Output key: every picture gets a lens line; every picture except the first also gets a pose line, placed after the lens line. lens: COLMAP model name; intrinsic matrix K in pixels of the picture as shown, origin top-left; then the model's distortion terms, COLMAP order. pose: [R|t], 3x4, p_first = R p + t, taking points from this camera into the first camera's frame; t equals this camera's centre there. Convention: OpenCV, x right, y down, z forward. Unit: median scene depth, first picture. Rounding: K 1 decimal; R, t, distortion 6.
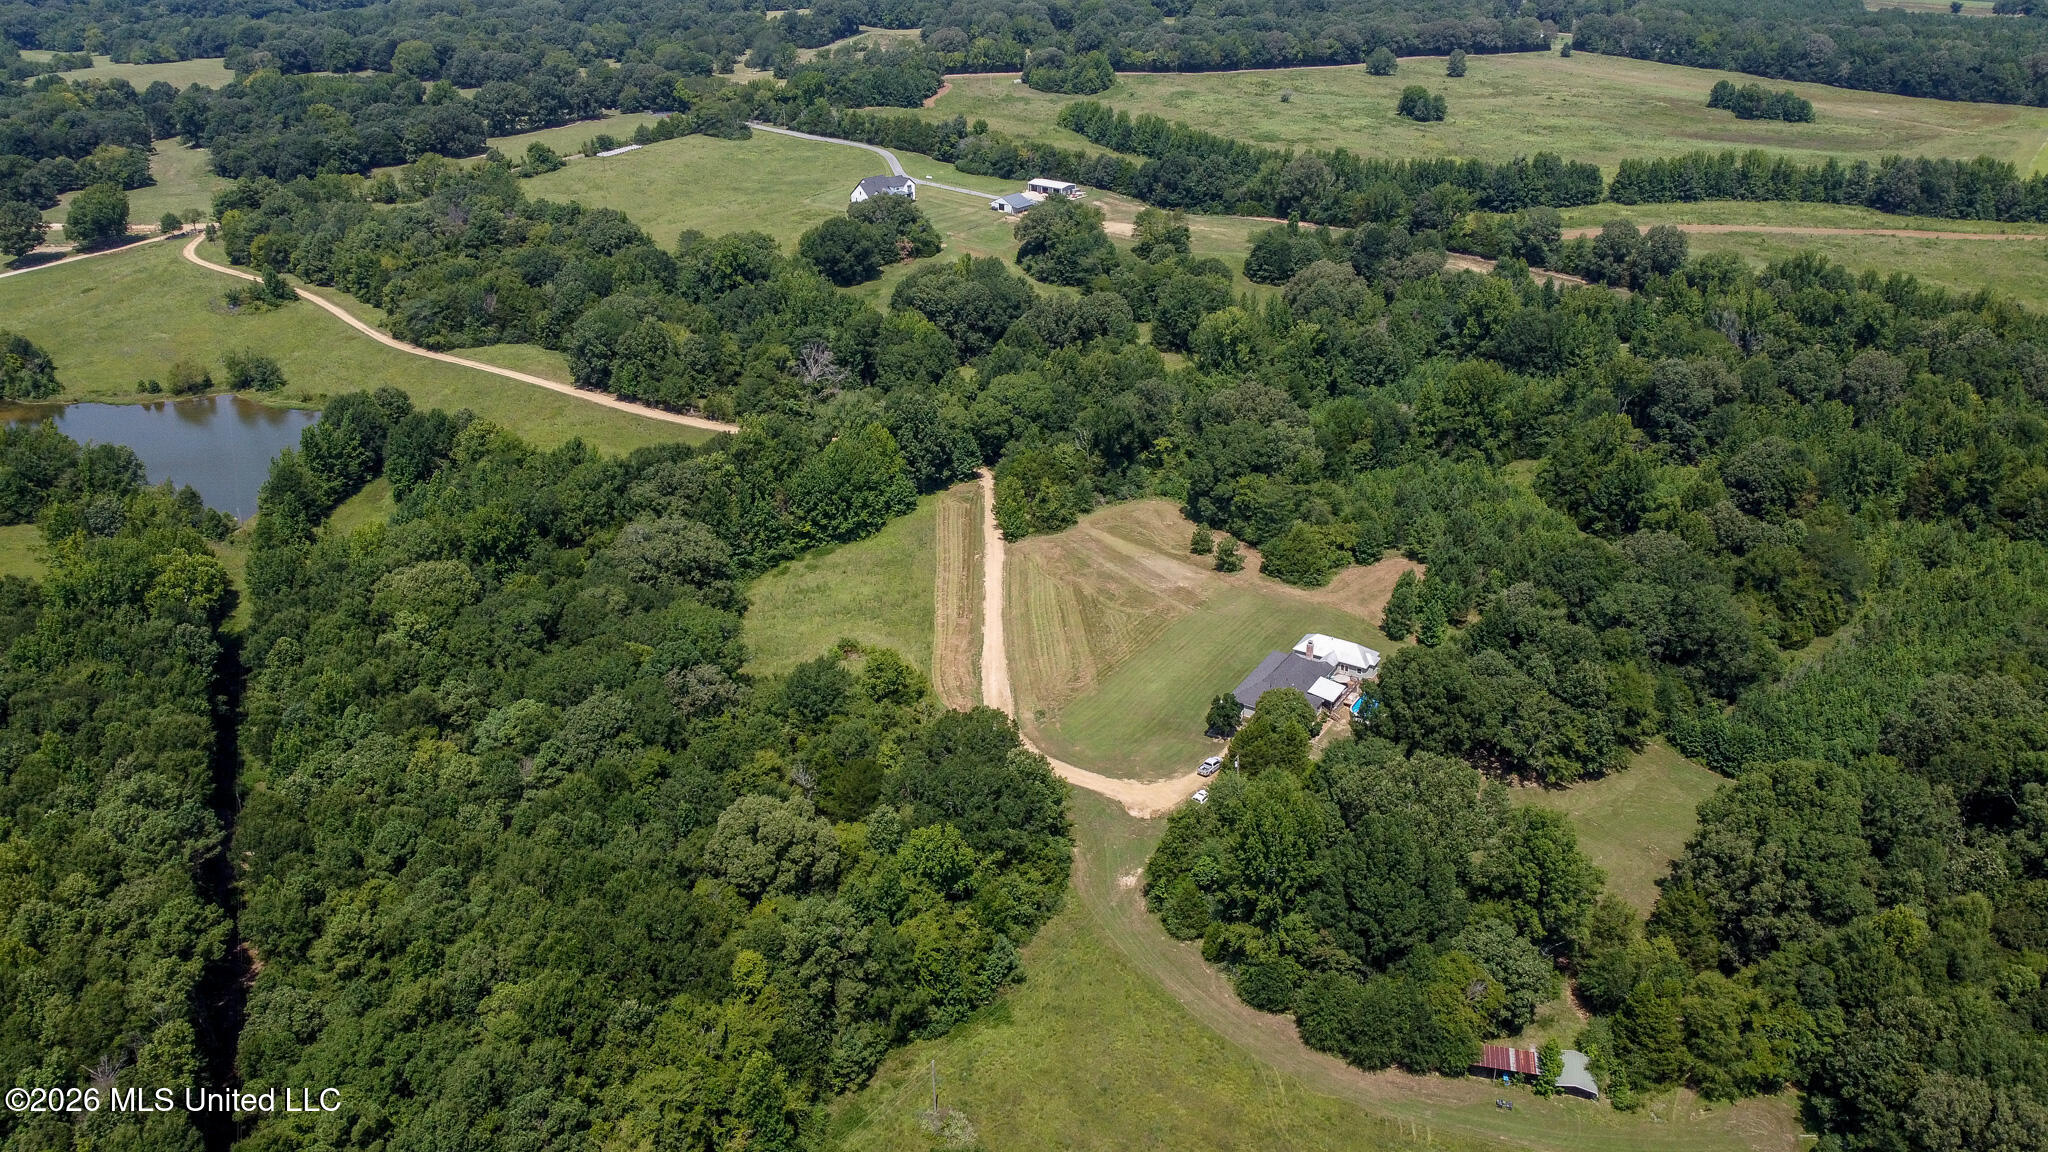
lens RADIAL K [[1475.3, 0, 1024.0], [0, 1475.3, 576.0], [0, 0, 1]] dist [0.003333, -0.001203]
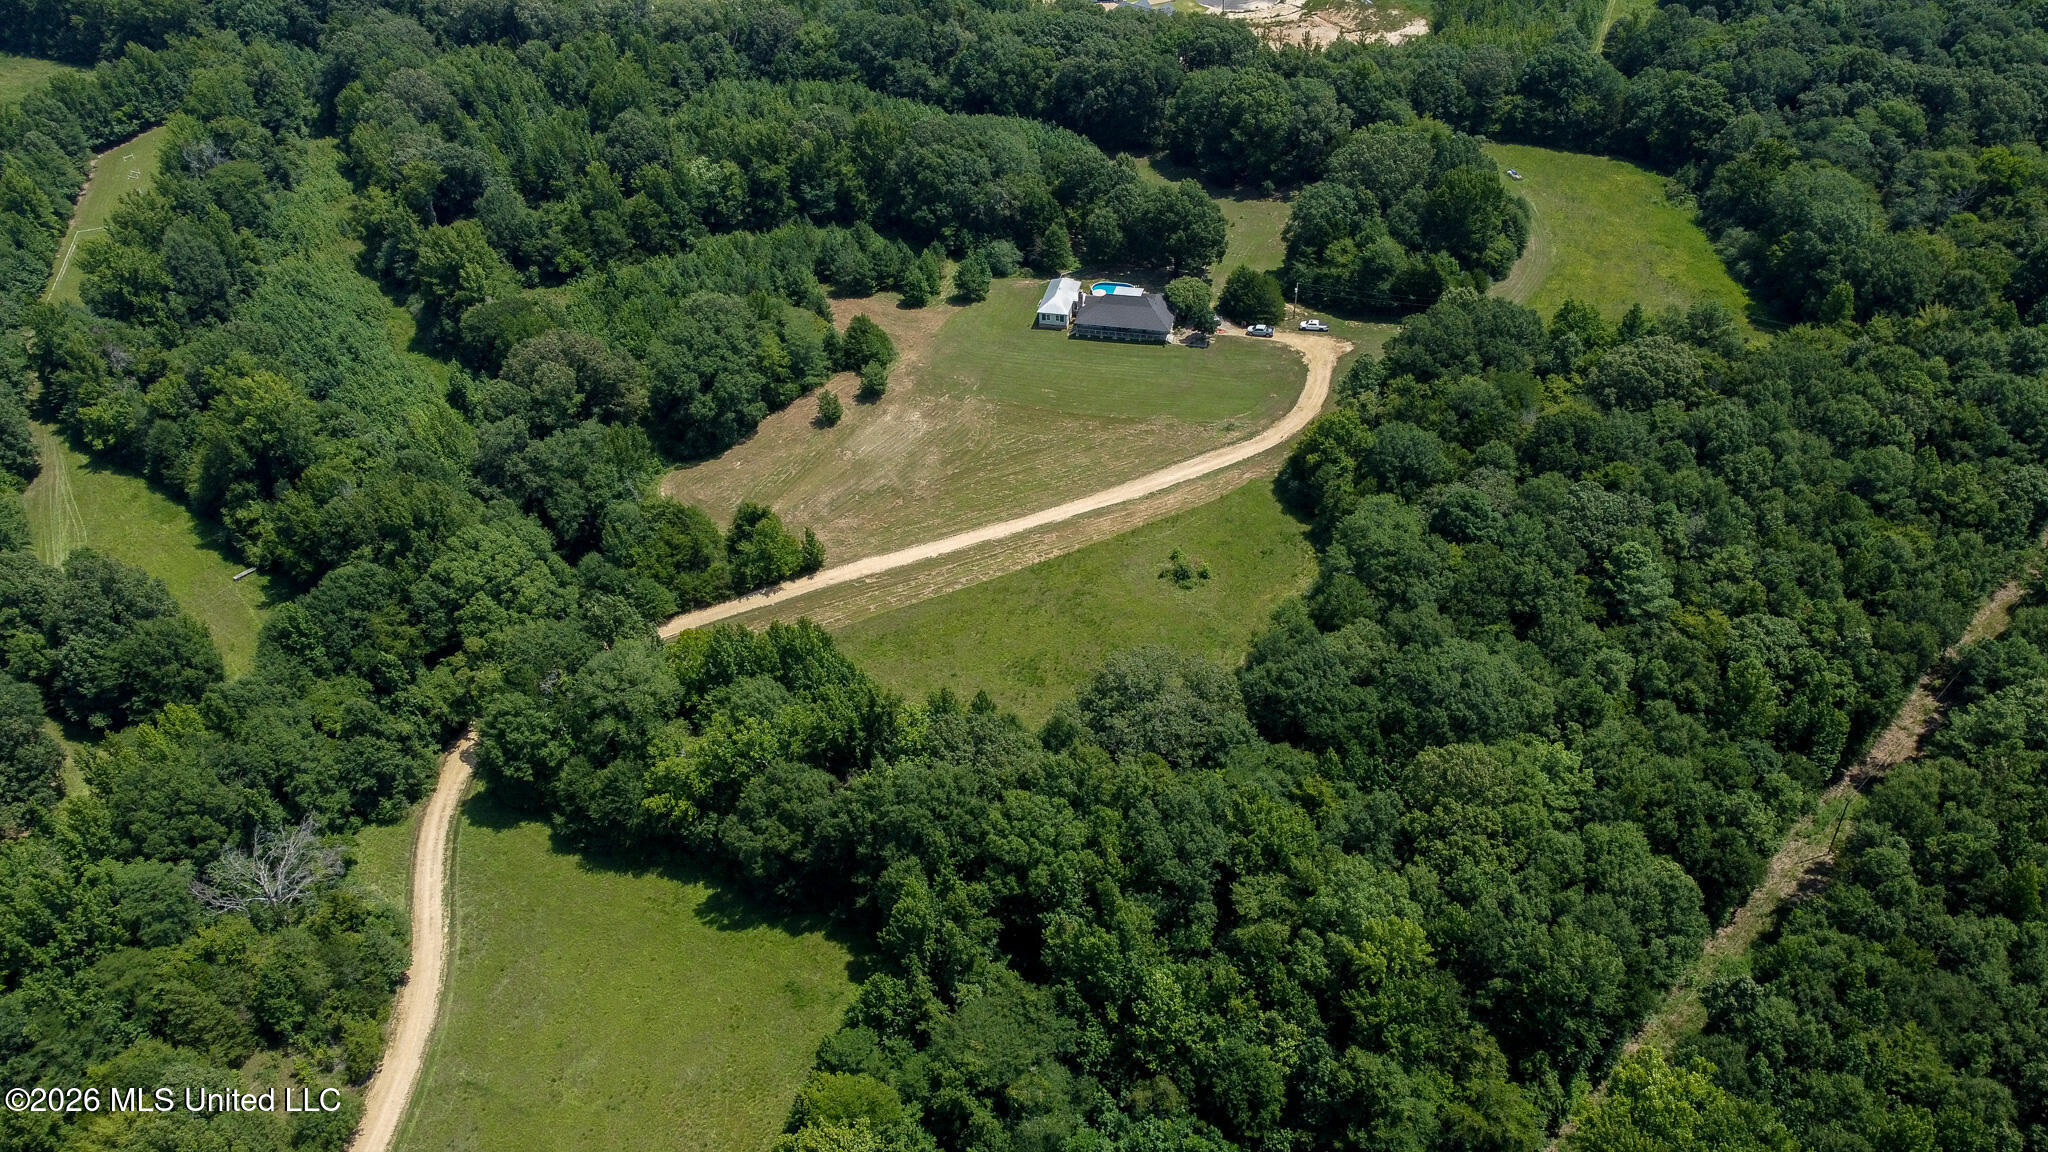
lens RADIAL K [[1475.3, 0, 1024.0], [0, 1475.3, 576.0], [0, 0, 1]] dist [0.003333, -0.001203]
pose [[-0.335488, -0.588657, 0.735480, -0.692402], [0.430558, 0.598599, 0.675499, -0.556579], [-0.837895, 0.543288, 0.052628, 0.931579]]
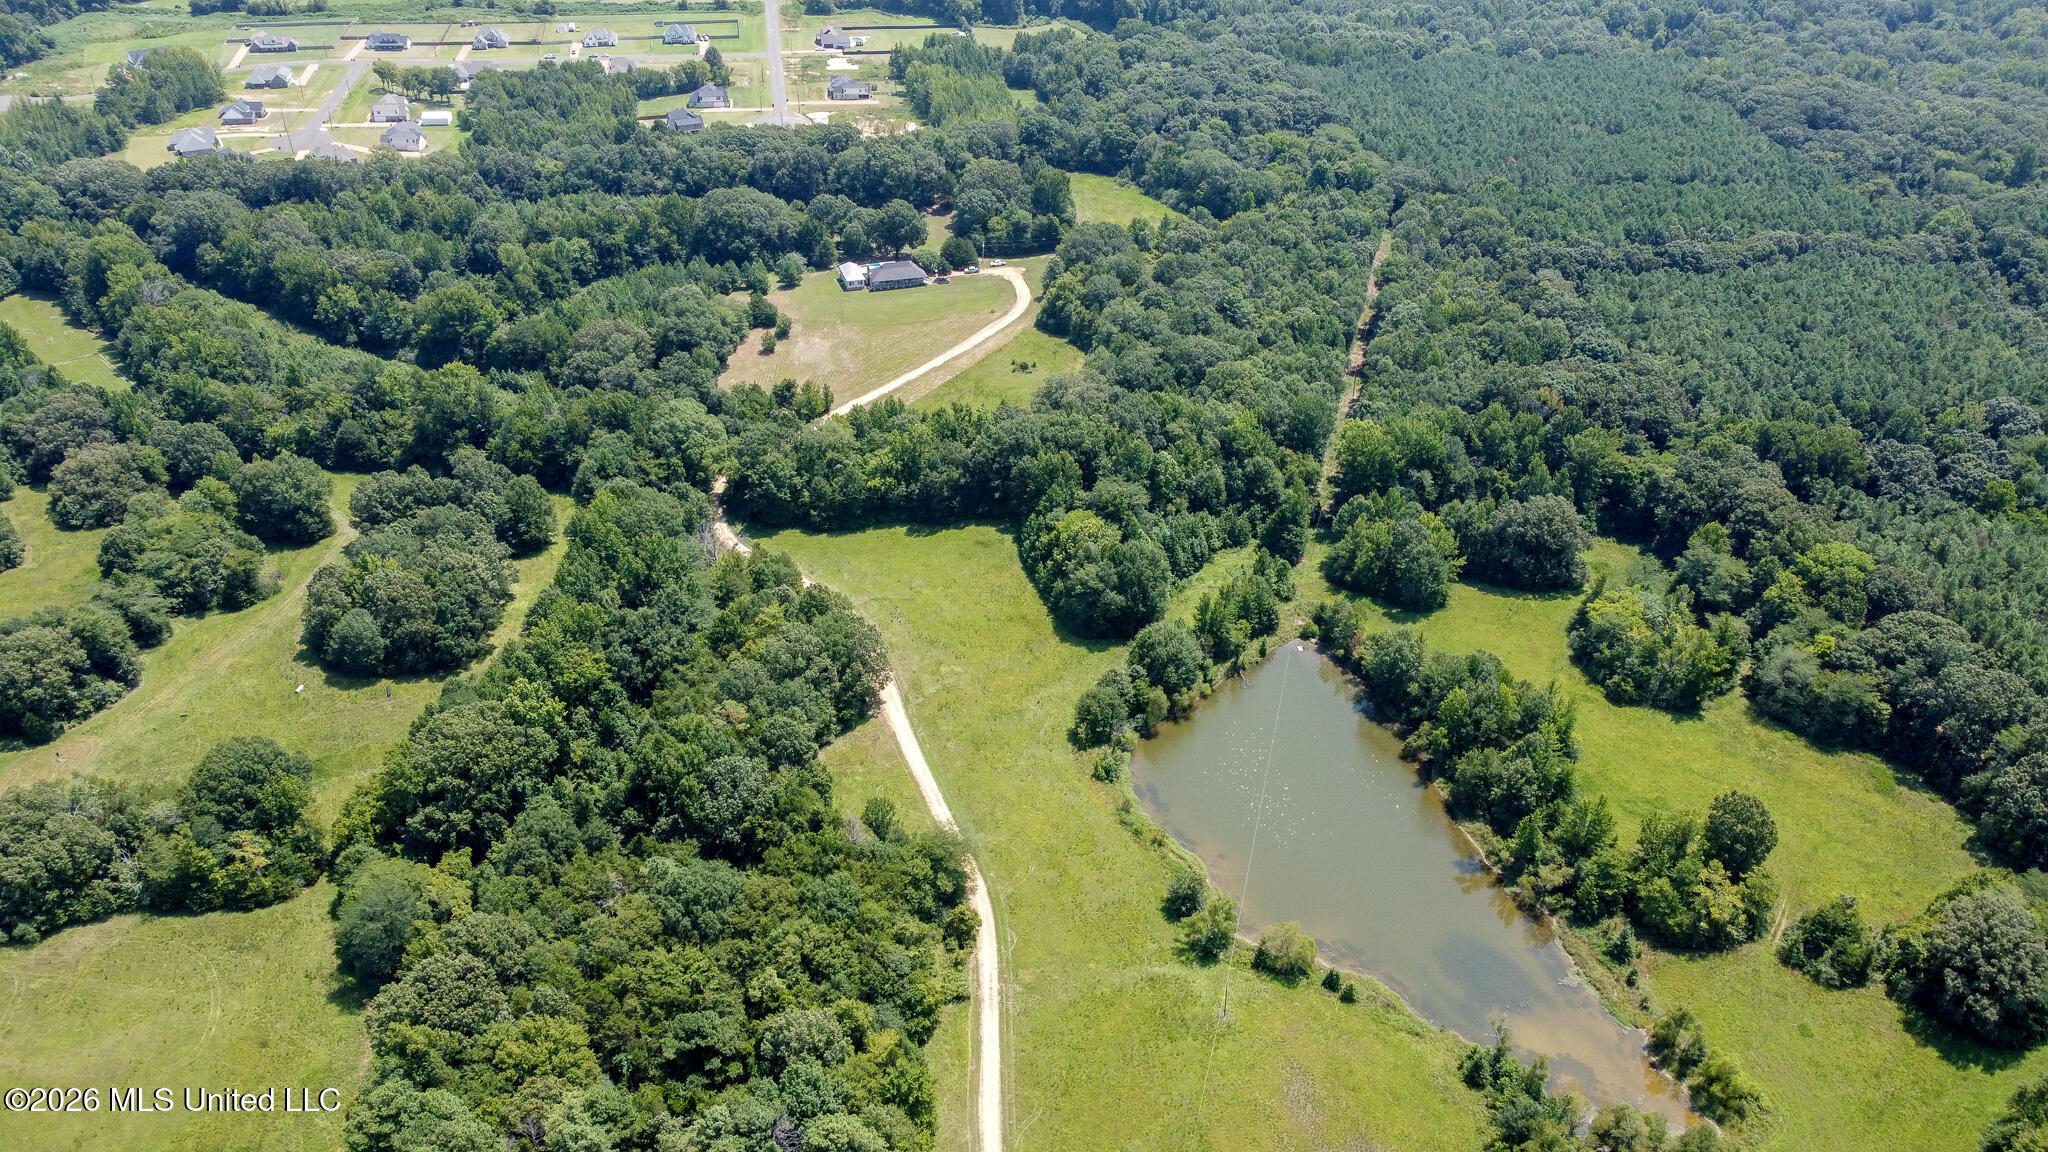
lens RADIAL K [[1475.3, 0, 1024.0], [0, 1475.3, 576.0], [0, 0, 1]] dist [0.003333, -0.001203]
pose [[-0.766863, -0.355267, 0.534515, -1.018967], [0.258709, 0.591058, 0.764016, -1.015339], [-0.587359, 0.724179, -0.361350, 1.621943]]
